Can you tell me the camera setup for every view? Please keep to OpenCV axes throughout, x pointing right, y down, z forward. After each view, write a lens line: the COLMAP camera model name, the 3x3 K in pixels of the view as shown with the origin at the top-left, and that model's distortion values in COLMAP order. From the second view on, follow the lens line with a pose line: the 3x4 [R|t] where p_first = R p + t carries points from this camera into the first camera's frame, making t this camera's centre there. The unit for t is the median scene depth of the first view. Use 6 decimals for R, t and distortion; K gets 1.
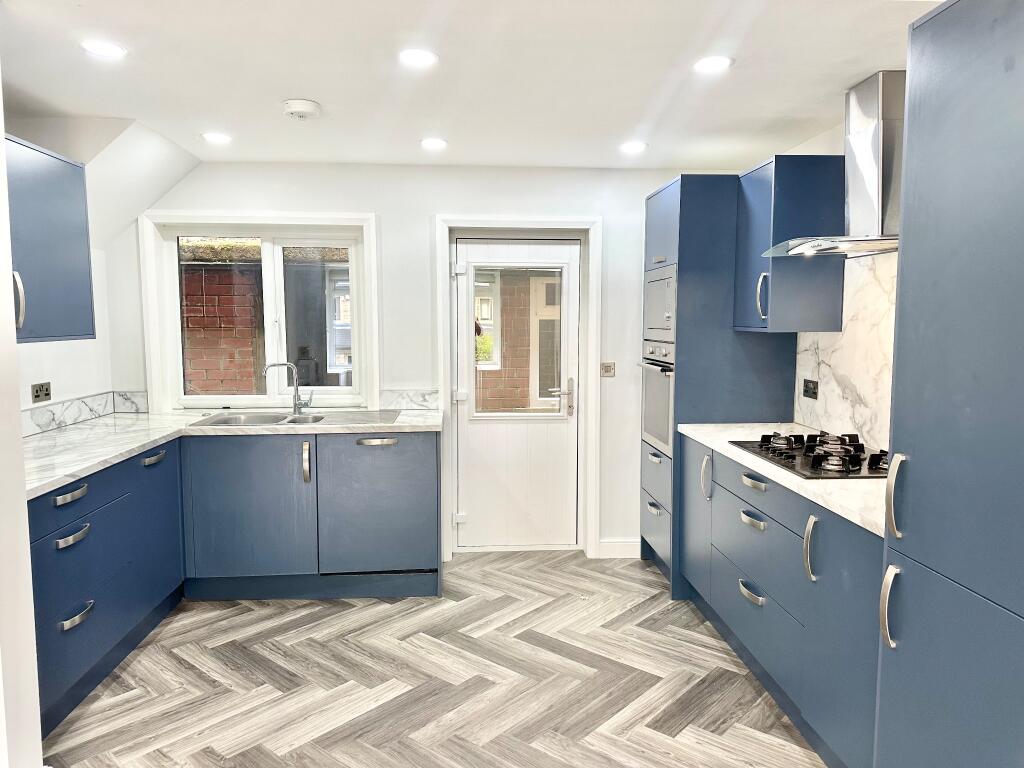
lens RADIAL K [[722.1, 0, 516.3], [0, 722.1, 387.0], [0, 0, 1]] dist [0.061224, -0.055679]
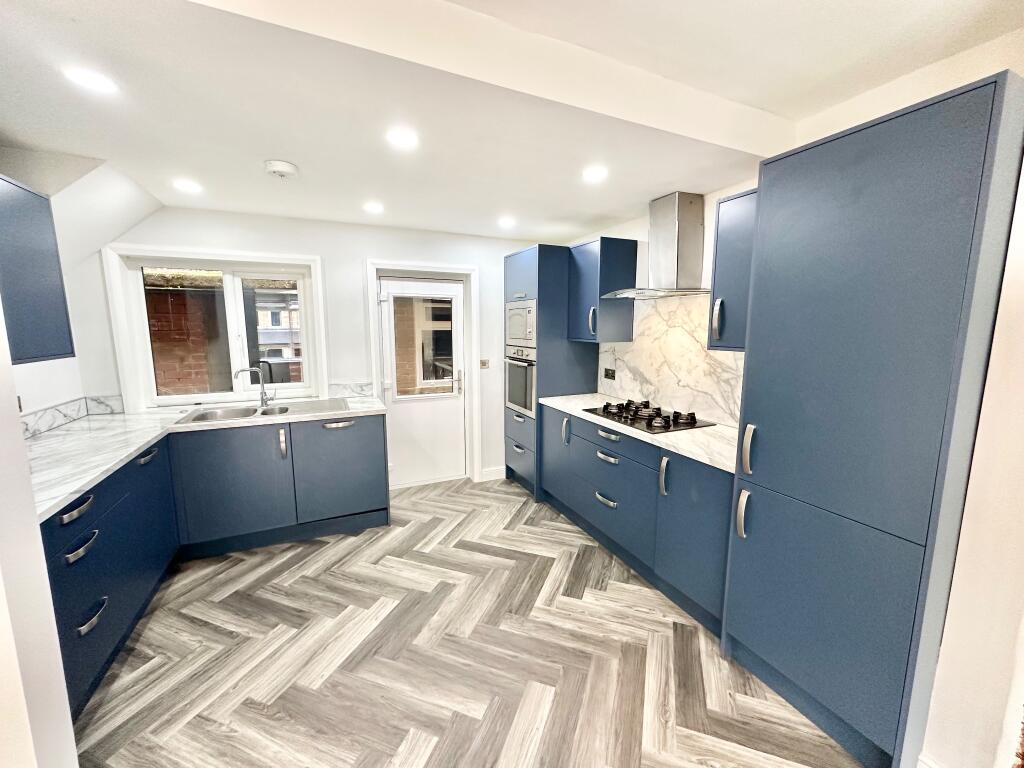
lens RADIAL K [[407.6, 0, 514.1], [0, 407.6, 381.9], [0, 0, 1]] dist [0.000296, 0.001920]
pose [[0.935623, -0.047211, 0.349830, -0.159618], [0.031109, 0.998188, 0.051509, -0.037150], [-0.351628, -0.037310, 0.935396, 0.170964]]
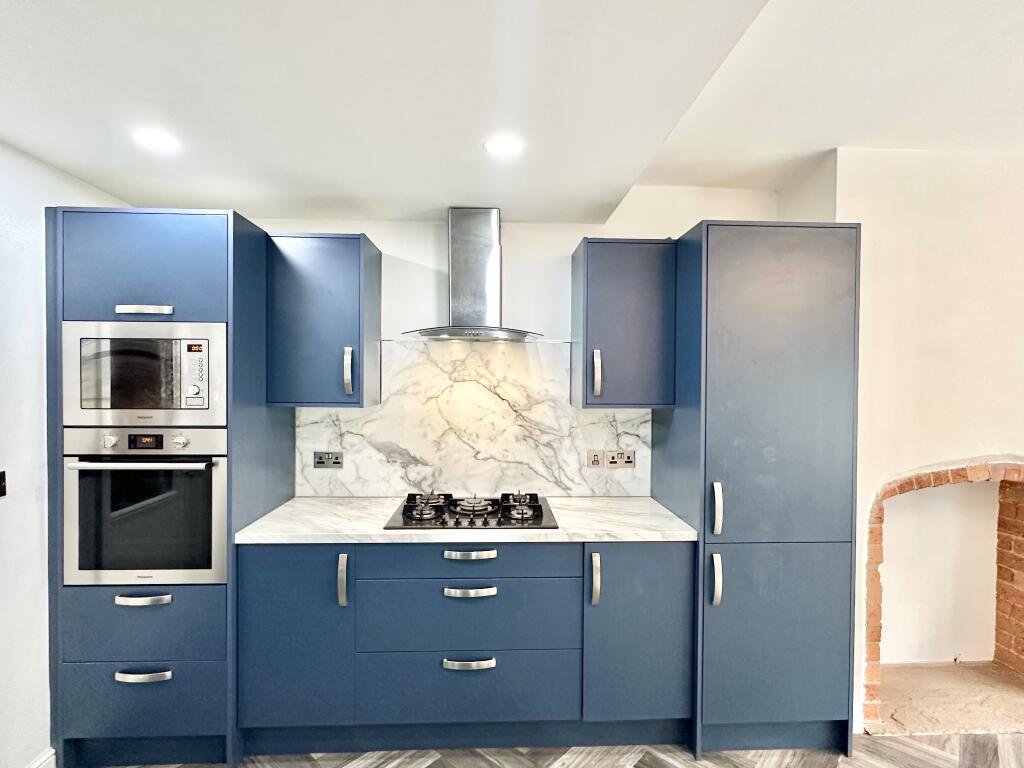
lens RADIAL K [[502.8, 0, 510.8], [0, 502.8, 382.9], [0, 0, 1]] dist [-0.005908, 0.004486]
pose [[0.030035, -0.006854, 0.999525, -0.313191], [0.086342, 0.996257, 0.004237, -0.089772], [-0.995813, 0.086173, 0.030515, 0.735090]]
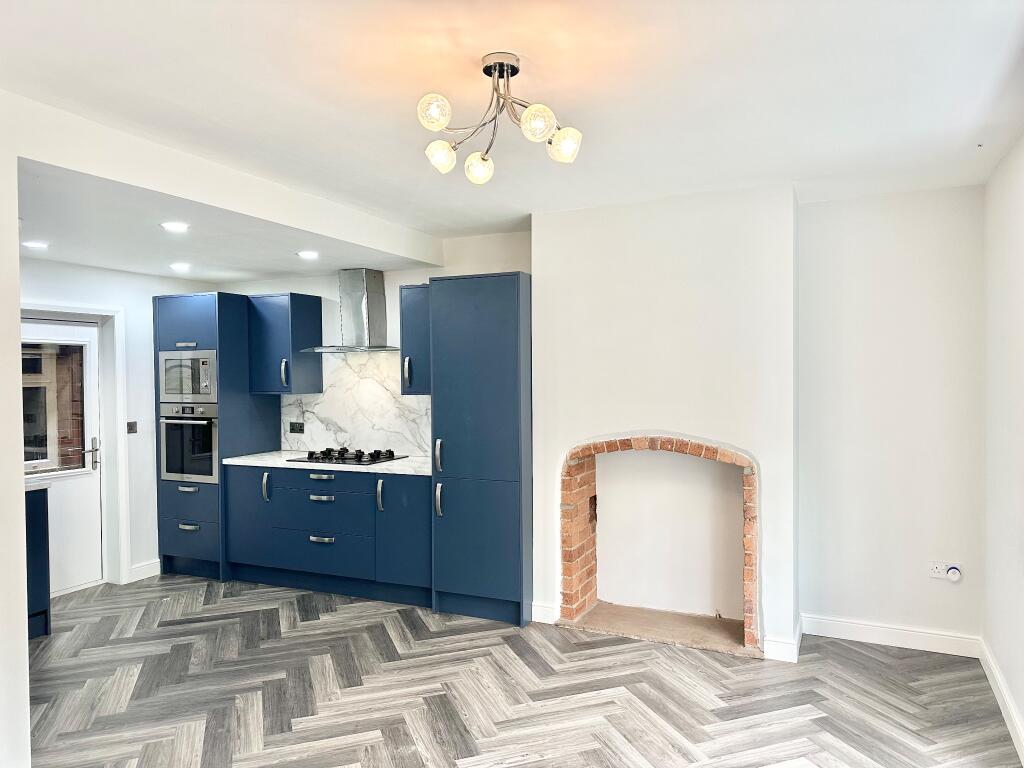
lens RADIAL K [[722.1, 0, 522.6], [0, 722.1, 379.6], [0, 0, 1]] dist [0.061224, -0.055679]
pose [[0.482463, -0.012850, 0.875822, -0.828866], [0.090102, 0.995316, -0.035032, -0.002105], [-0.871270, 0.095815, 0.481361, -0.269254]]
